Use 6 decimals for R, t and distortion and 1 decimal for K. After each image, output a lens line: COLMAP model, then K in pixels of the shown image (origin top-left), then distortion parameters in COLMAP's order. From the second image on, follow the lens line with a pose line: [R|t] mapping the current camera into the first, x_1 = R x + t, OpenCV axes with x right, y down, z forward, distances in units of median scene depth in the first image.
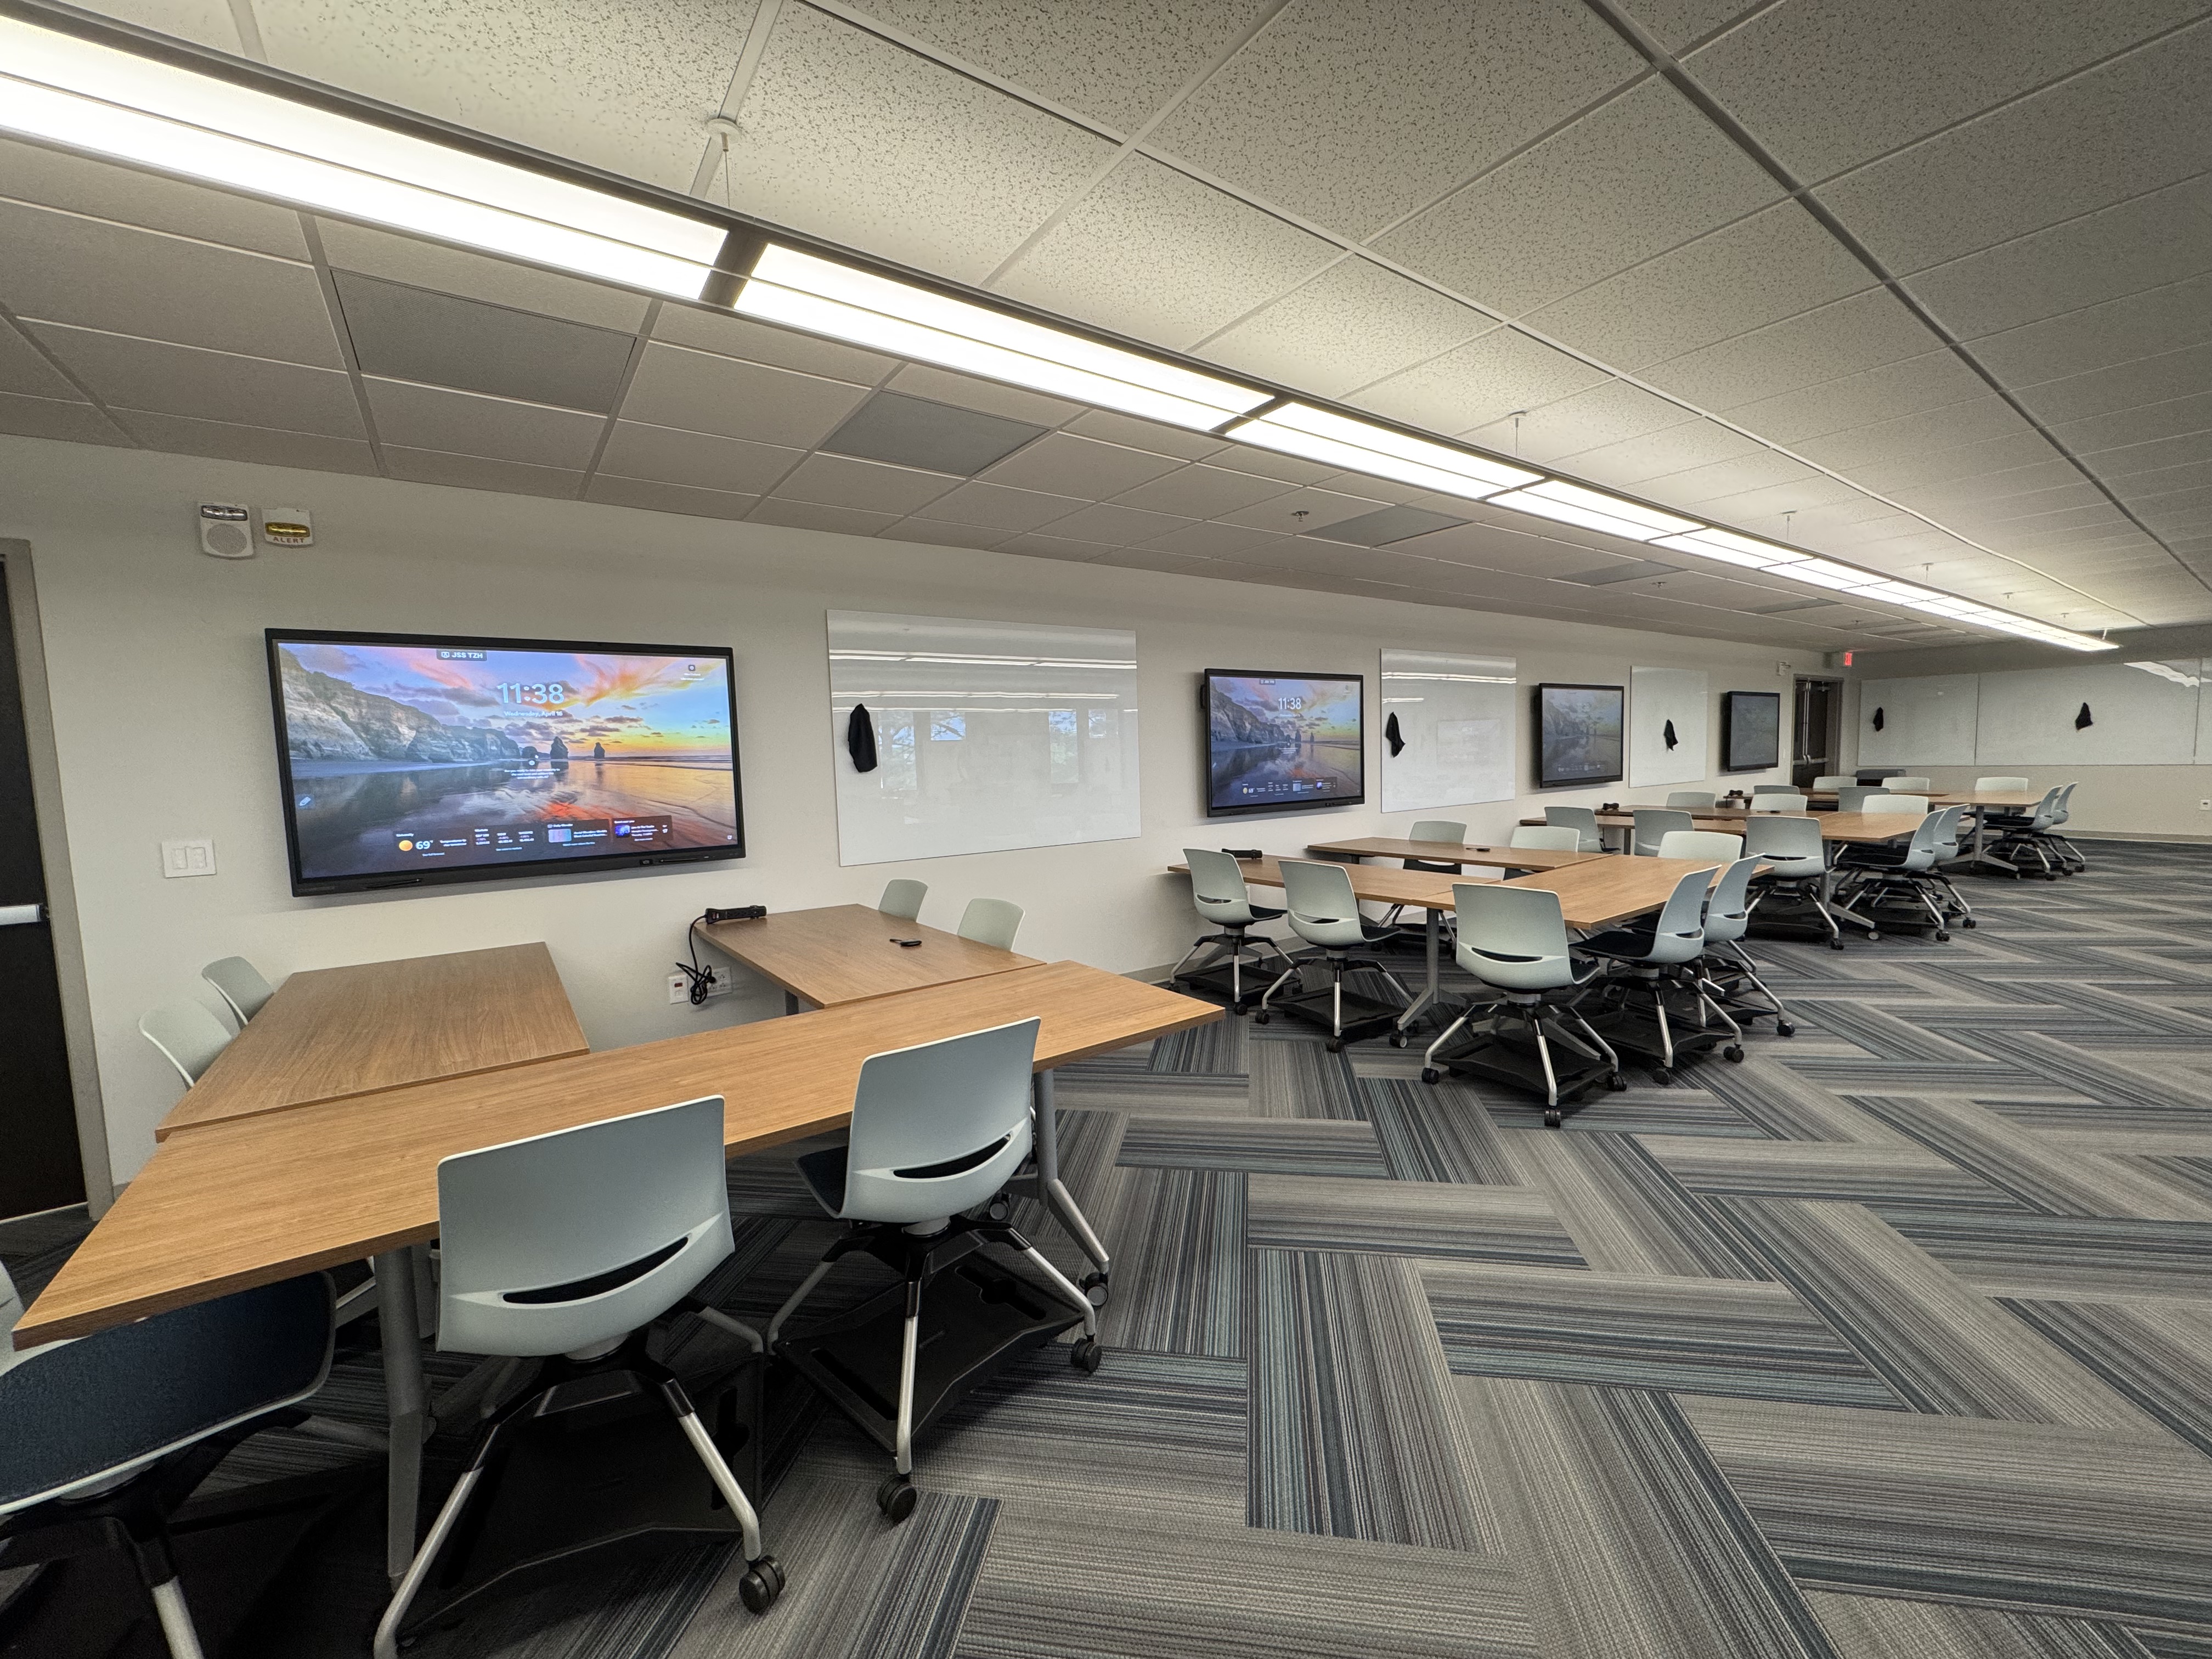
lens RADIAL K [[892.2, 0, 1111.6], [0, 892.2, 826.4], [0, 0, 1]] dist [-0.003437, -0.000375]
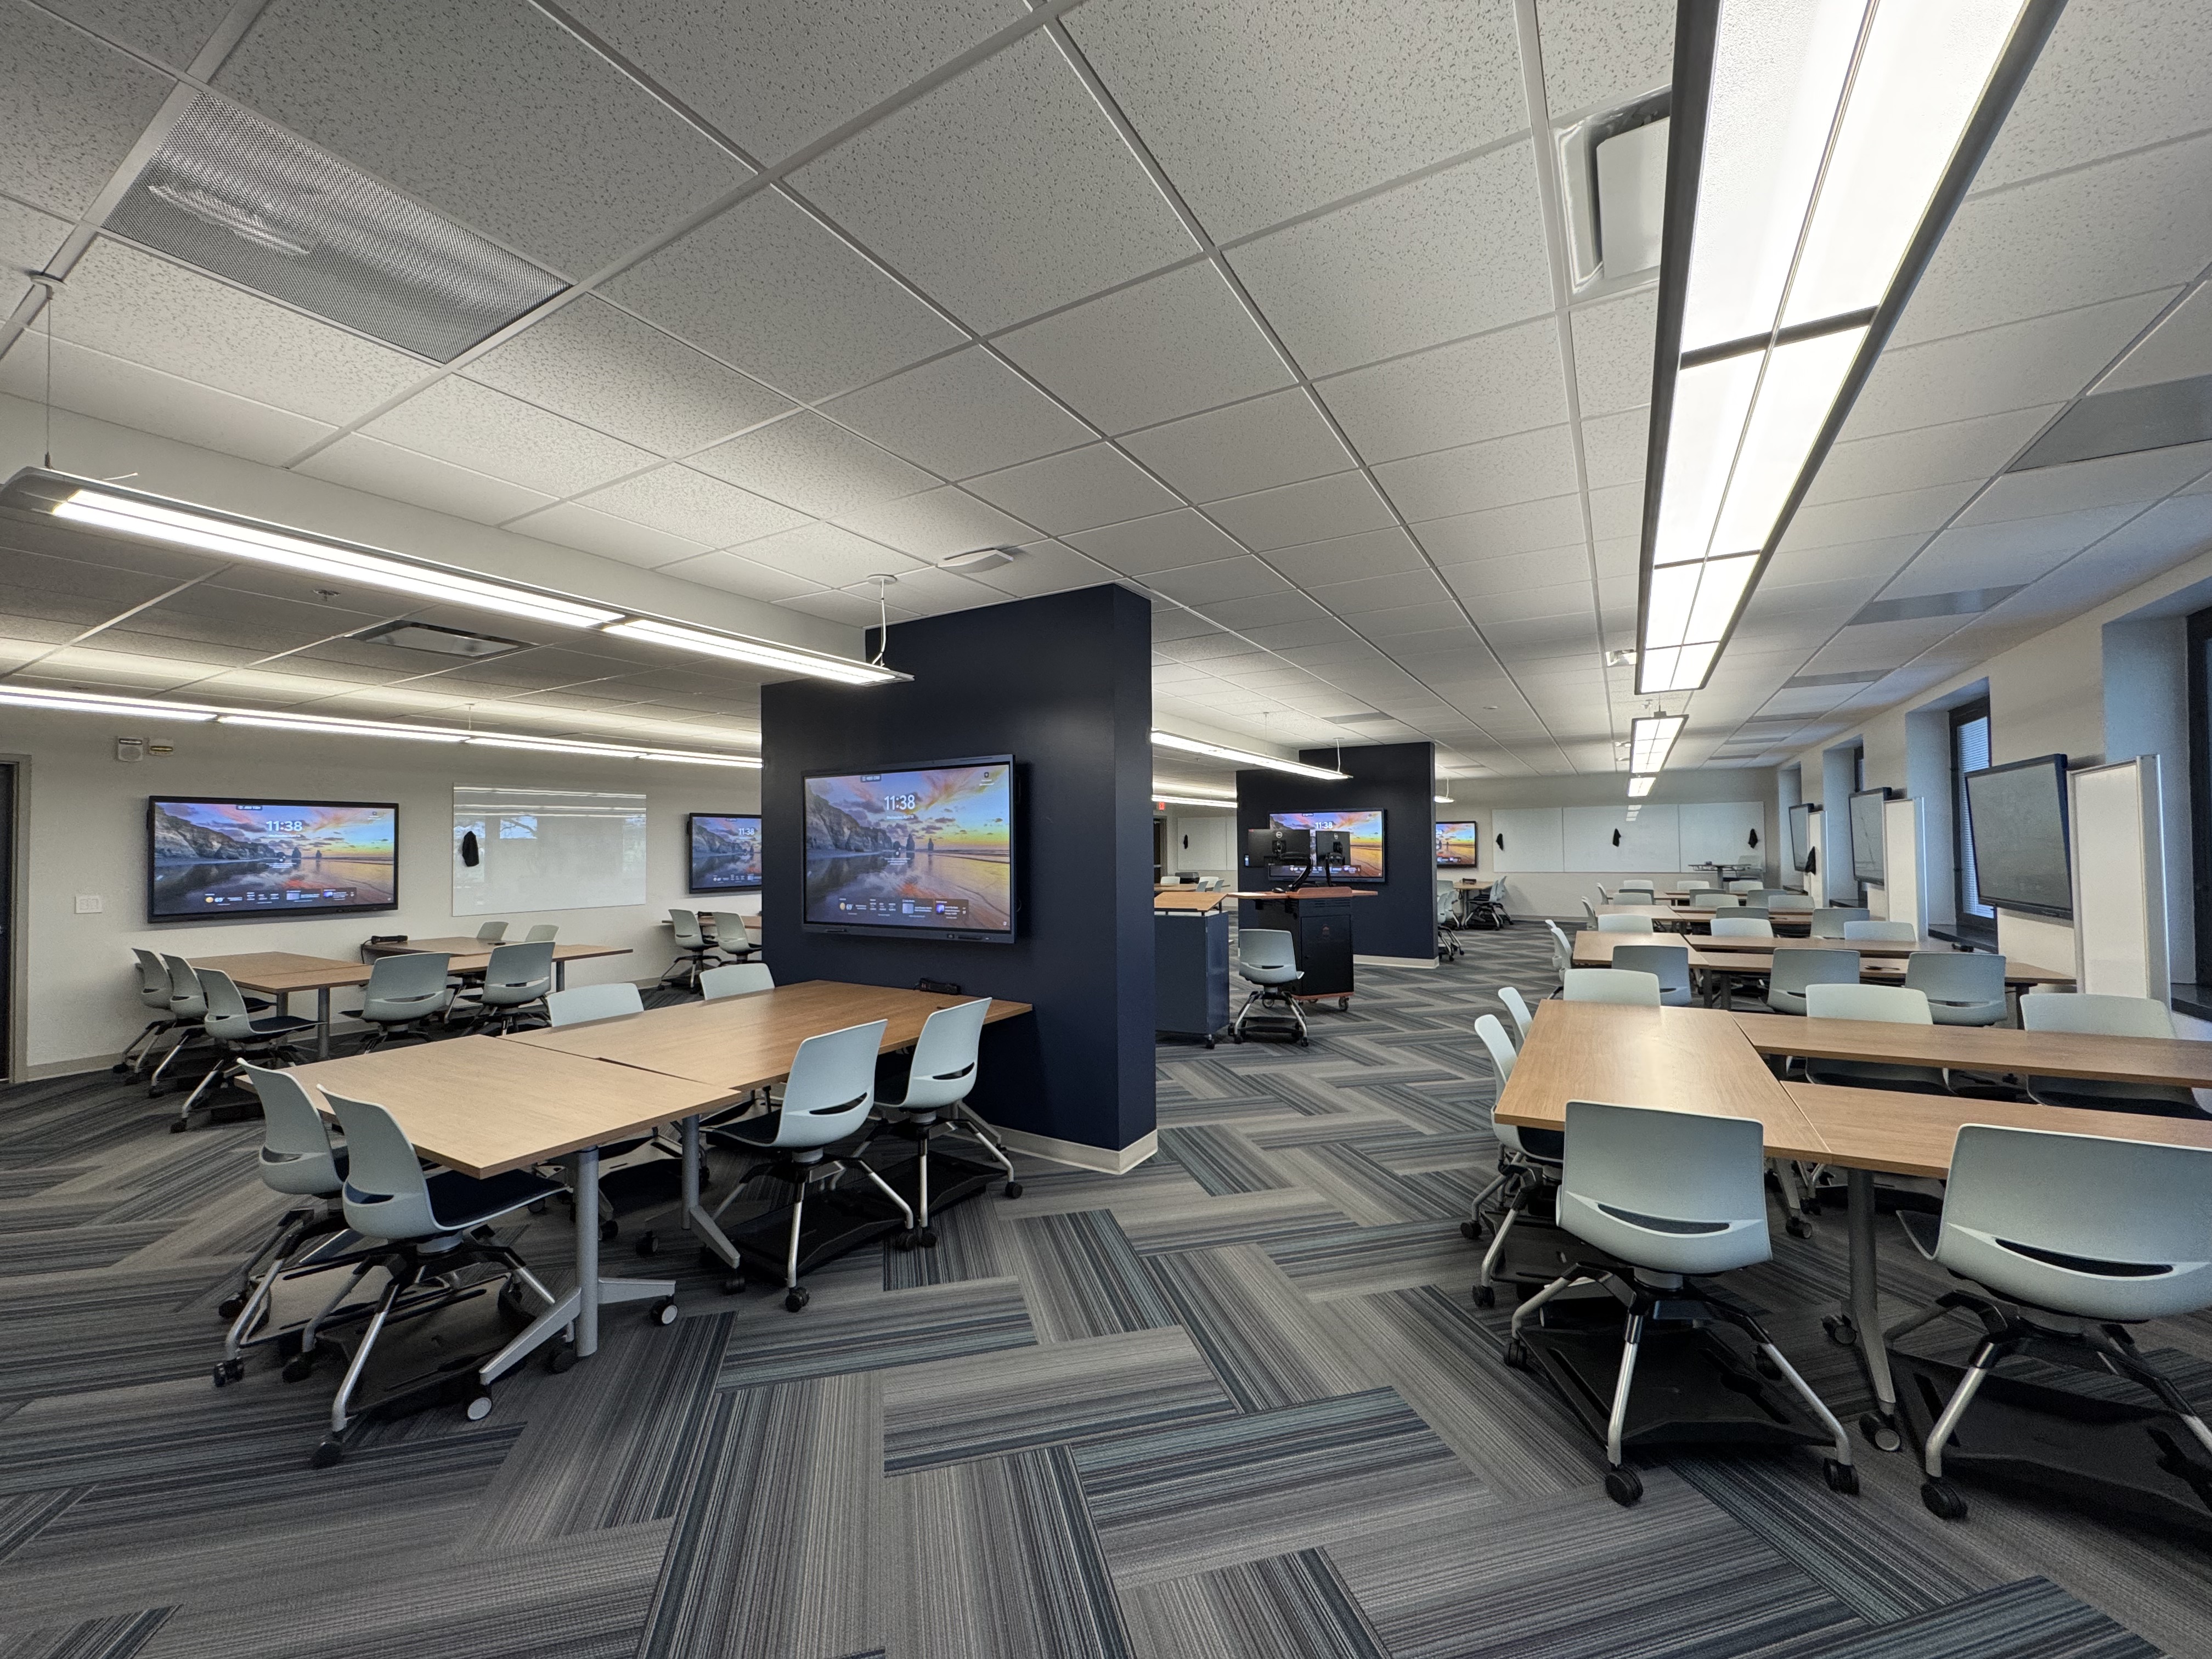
lens RADIAL K [[892.2, 0, 1121.3], [0, 892.2, 824.1], [0, 0, 1]] dist [-0.003437, -0.000375]
pose [[0.913755, 0.029622, 0.405183, 0.274241], [0.017198, 0.993624, -0.111427, 0.105642], [-0.405900, 0.108786, 0.907420, -1.618348]]
